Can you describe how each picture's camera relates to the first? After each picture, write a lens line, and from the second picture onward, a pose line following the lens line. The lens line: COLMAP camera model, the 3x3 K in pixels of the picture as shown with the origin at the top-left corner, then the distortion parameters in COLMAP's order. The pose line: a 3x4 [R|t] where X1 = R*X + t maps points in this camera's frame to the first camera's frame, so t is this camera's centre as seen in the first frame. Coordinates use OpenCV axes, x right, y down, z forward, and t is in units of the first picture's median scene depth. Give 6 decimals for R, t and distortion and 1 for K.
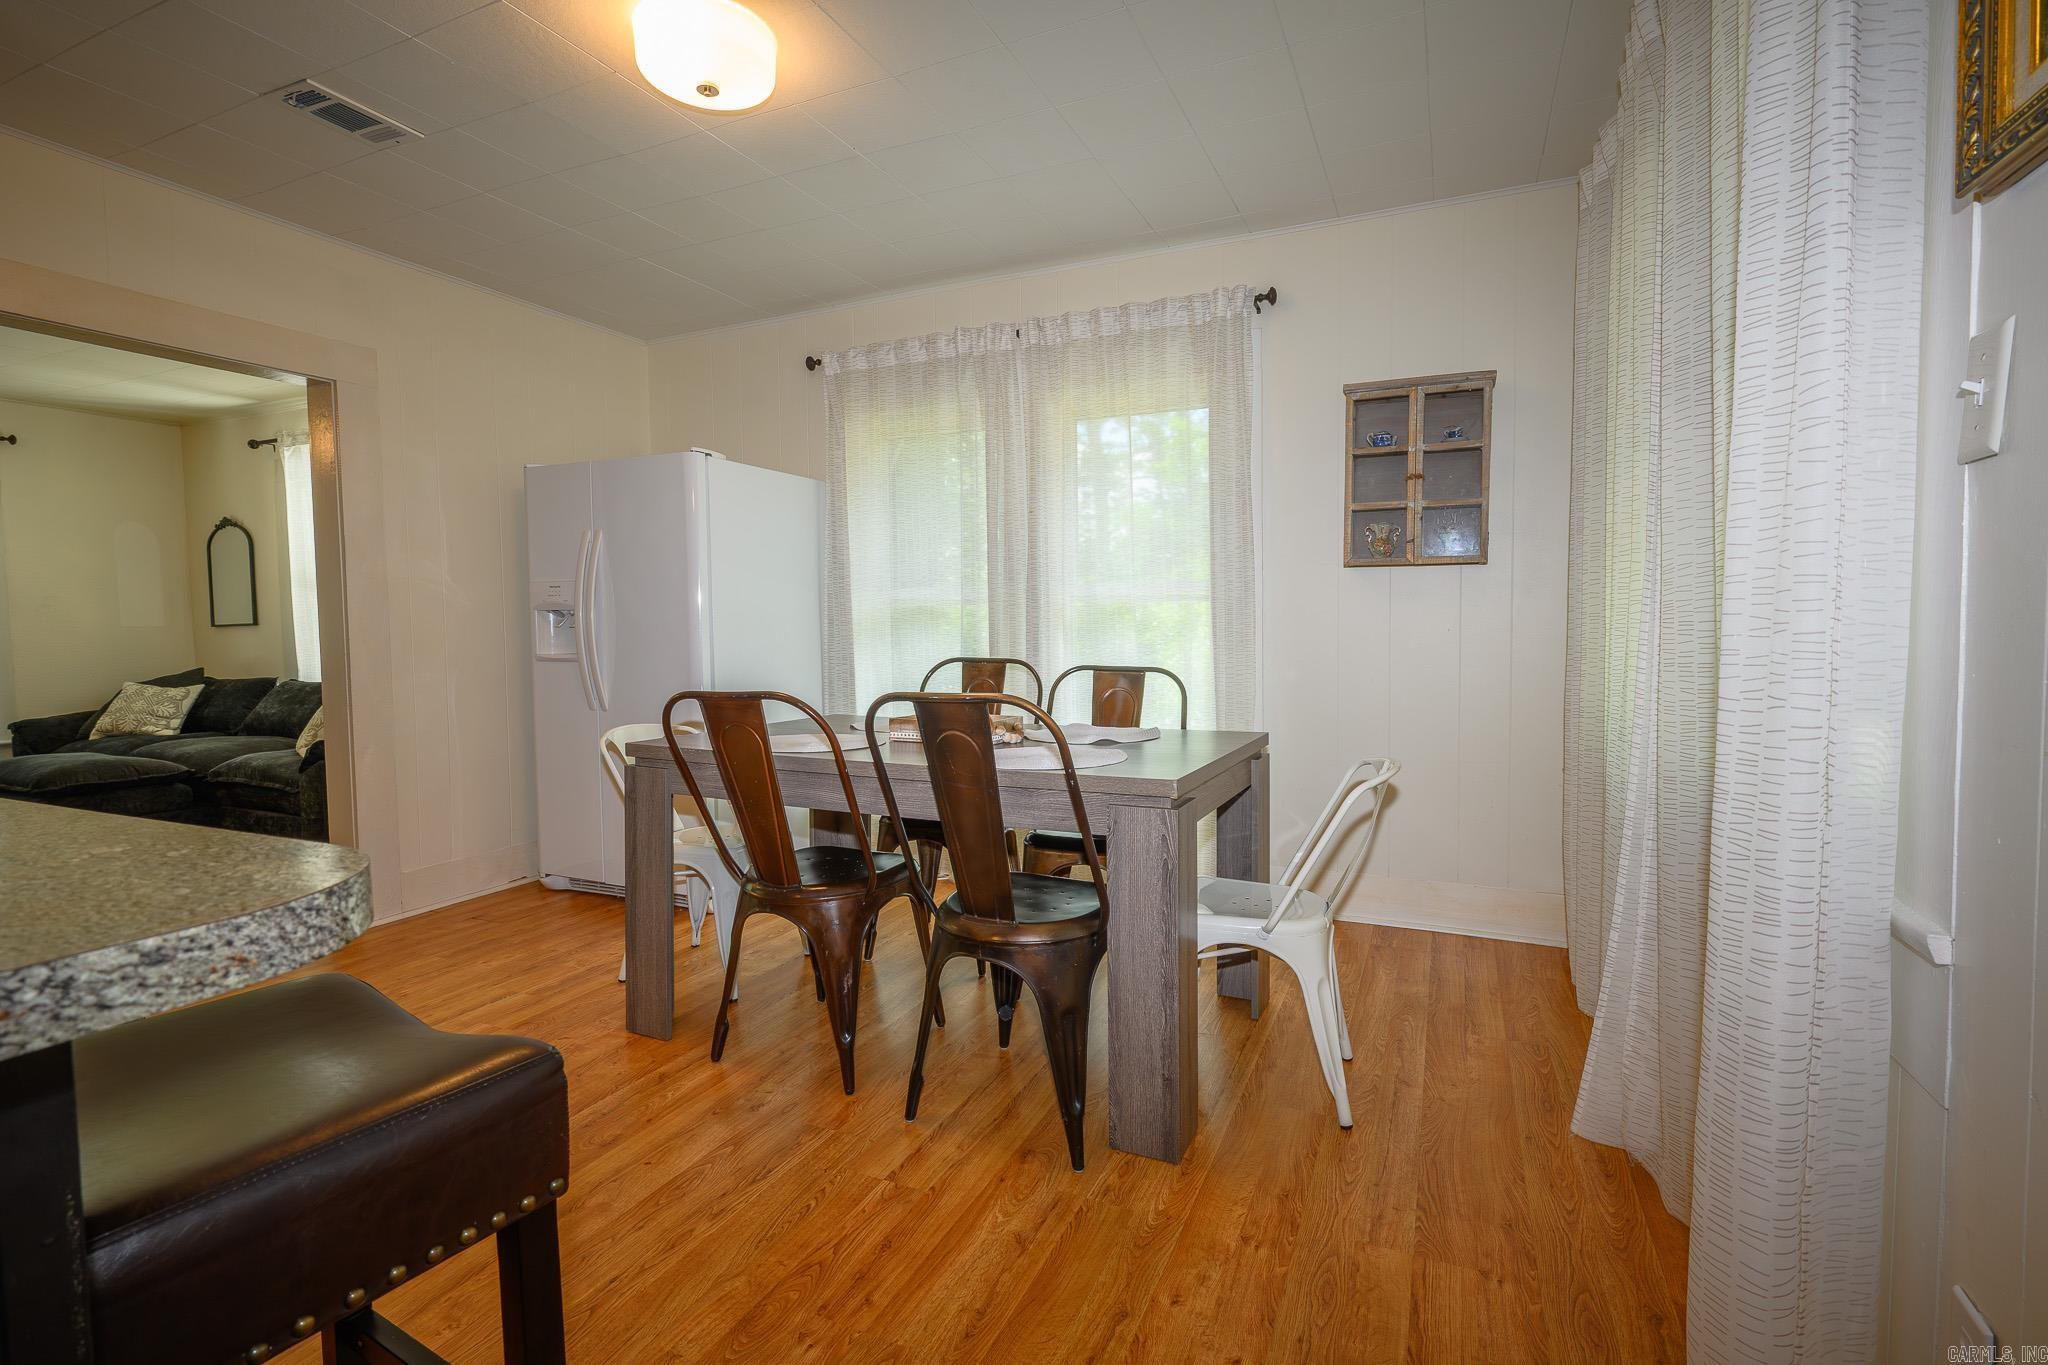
lens RADIAL K [[967.5, 0, 1061.0], [0, 967.5, 677.1], [0, 0, 1]] dist [-0.002538, 0.000566]
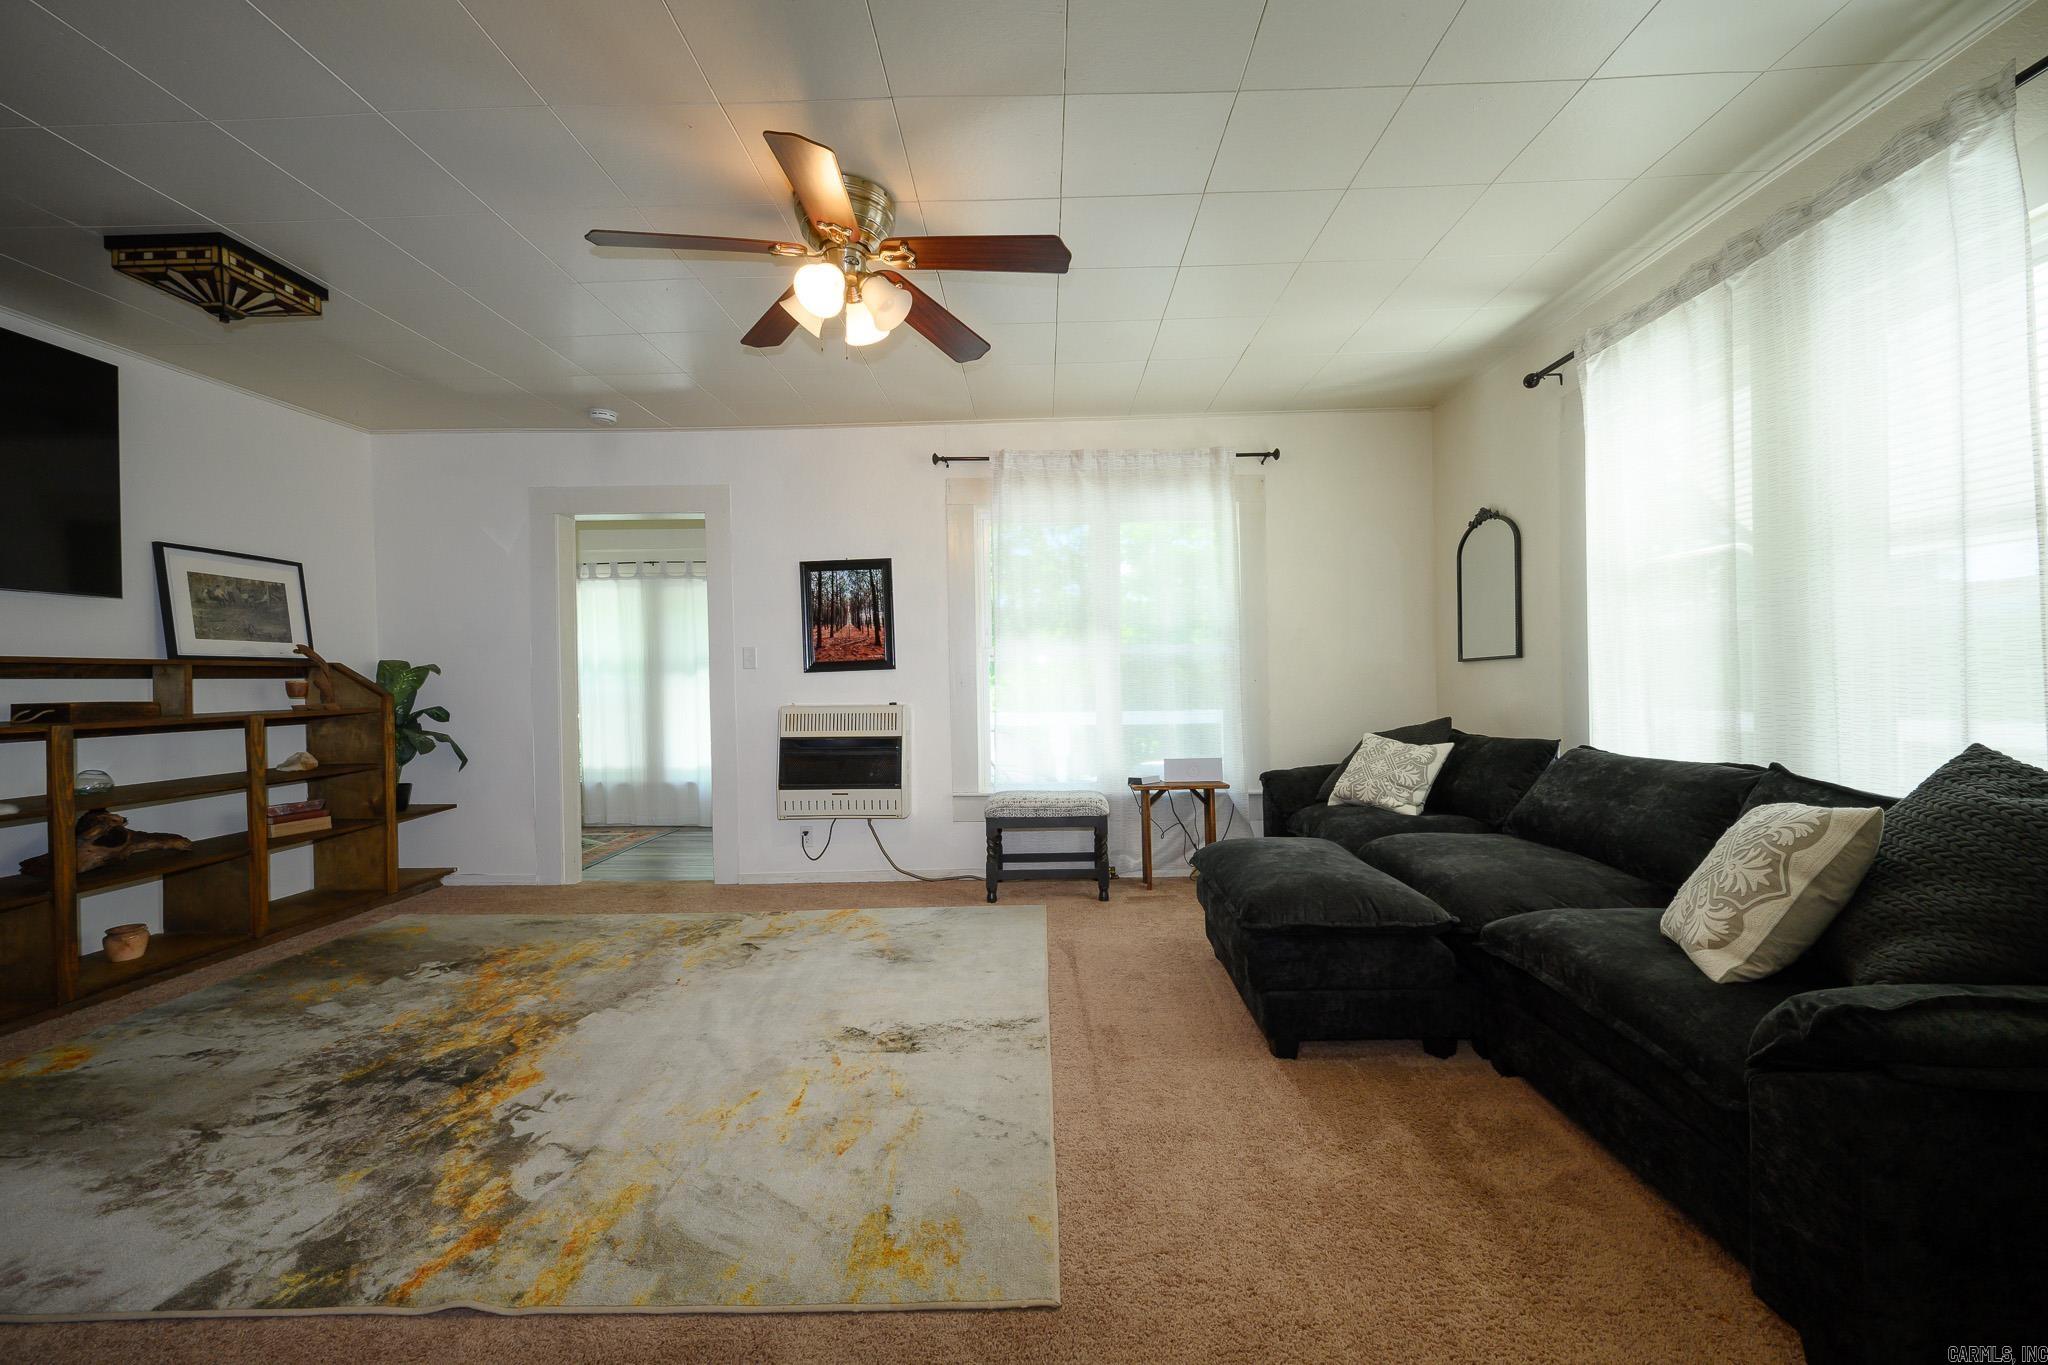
lens RADIAL K [[830.5, 0, 1024.0], [0, 830.5, 682.5], [0, 0, 1]] dist [-0.000770, 0.000092]
pose [[0.398743, 0.007745, -0.917030, -0.486954], [-0.041265, 0.999103, -0.009504, -0.018441], [0.916134, 0.041631, 0.398705, 0.501220]]
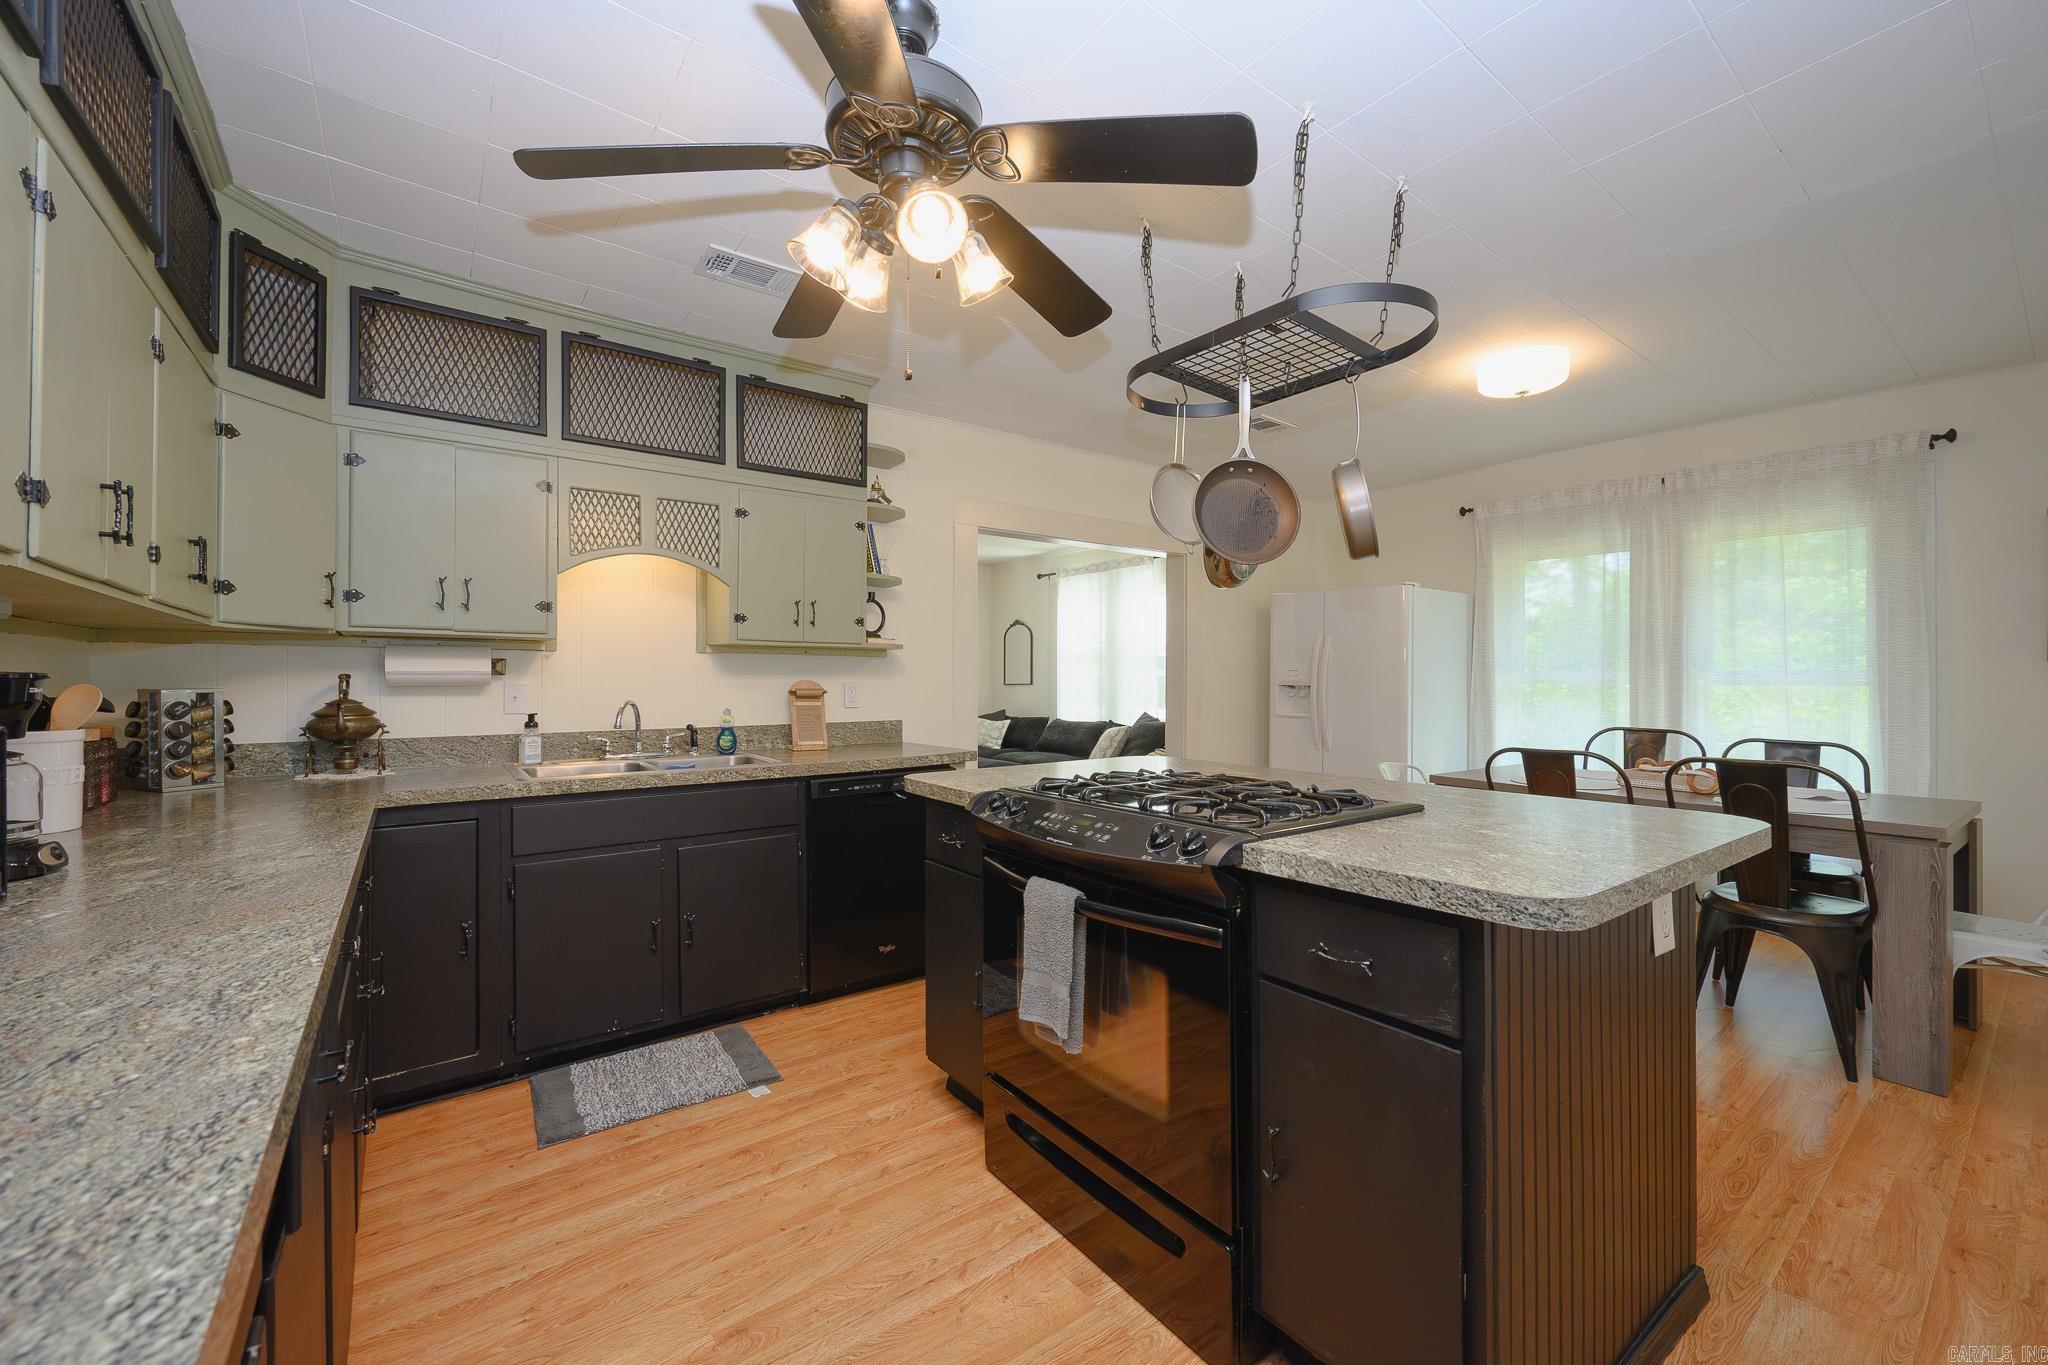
lens RADIAL K [[830.5, 0, 1024.0], [0, 830.5, 682.5], [0, 0, 1]] dist [-0.000770, 0.000092]
pose [[0.867192, 0.014643, -0.497758, -0.154162], [-0.038308, 0.998567, -0.037364, -0.004555], [0.496498, 0.051470, 0.866511, -0.261089]]
